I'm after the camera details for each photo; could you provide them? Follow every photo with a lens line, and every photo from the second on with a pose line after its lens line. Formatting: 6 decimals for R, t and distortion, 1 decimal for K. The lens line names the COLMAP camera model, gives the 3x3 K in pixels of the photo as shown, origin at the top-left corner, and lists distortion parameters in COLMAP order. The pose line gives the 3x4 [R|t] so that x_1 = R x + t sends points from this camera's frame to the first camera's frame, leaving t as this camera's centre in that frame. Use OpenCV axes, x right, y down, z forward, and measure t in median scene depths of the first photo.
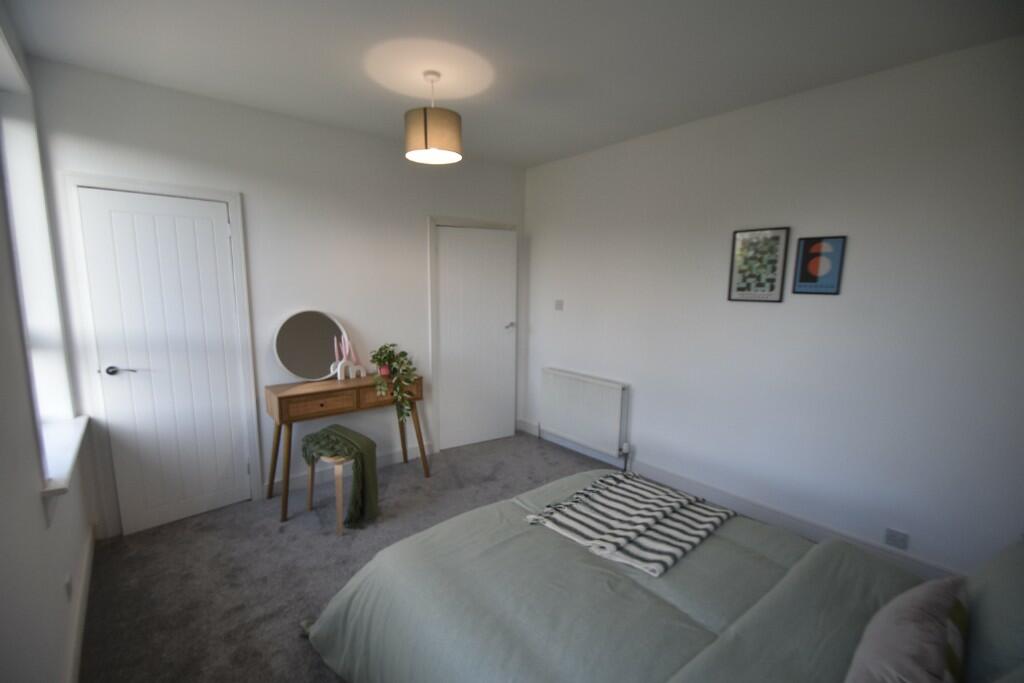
lens RADIAL K [[446.2, 0, 507.4], [0, 446.2, 342.8], [0, 0, 1]] dist [-0.001270, -0.000361]
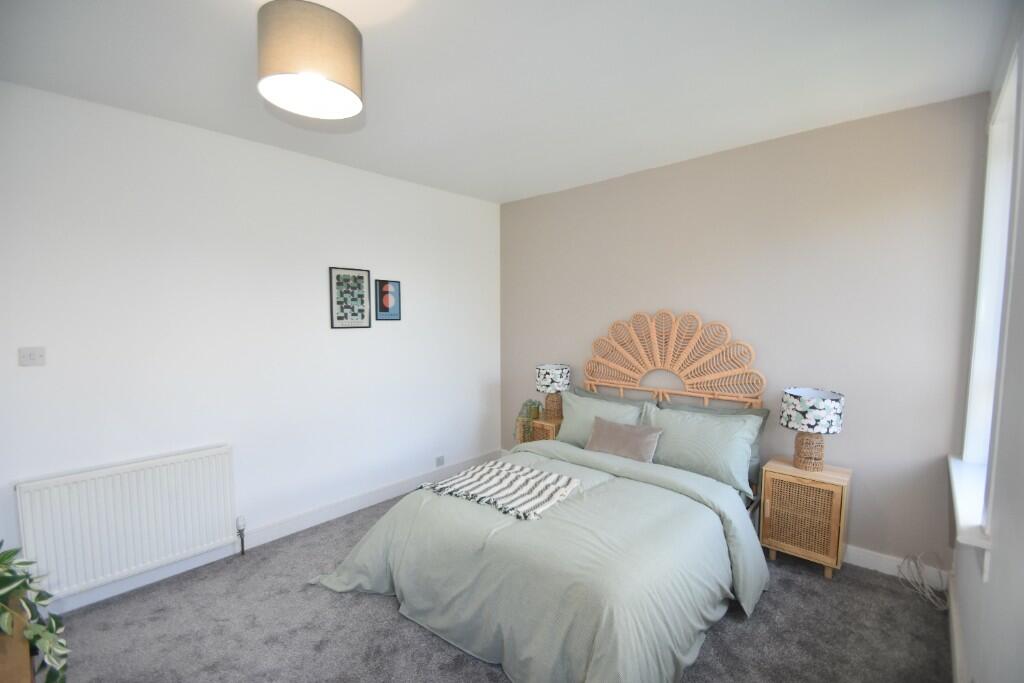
lens RADIAL K [[446.2, 0, 506.9], [0, 446.2, 340.1], [0, 0, 1]] dist [-0.001270, -0.000361]
pose [[-0.128469, -0.070172, 0.989228, -0.701339], [0.128965, 0.987841, 0.086822, -0.114261], [-0.983292, 0.138730, -0.117857, 0.756946]]
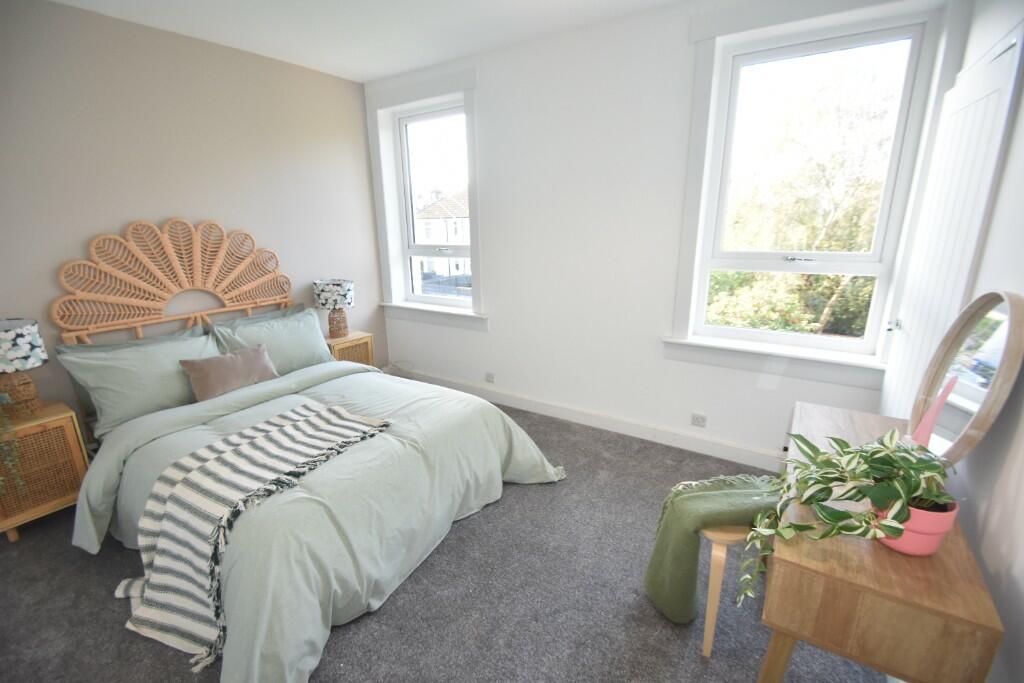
lens RADIAL K [[446.2, 0, 510.8], [0, 446.2, 343.8], [0, 0, 1]] dist [-0.001270, -0.000361]
pose [[-0.961895, 0.069147, -0.264531, 0.031018], [-0.039732, 0.921874, 0.385448, -0.190945], [0.270517, 0.381271, -0.883999, 1.391751]]
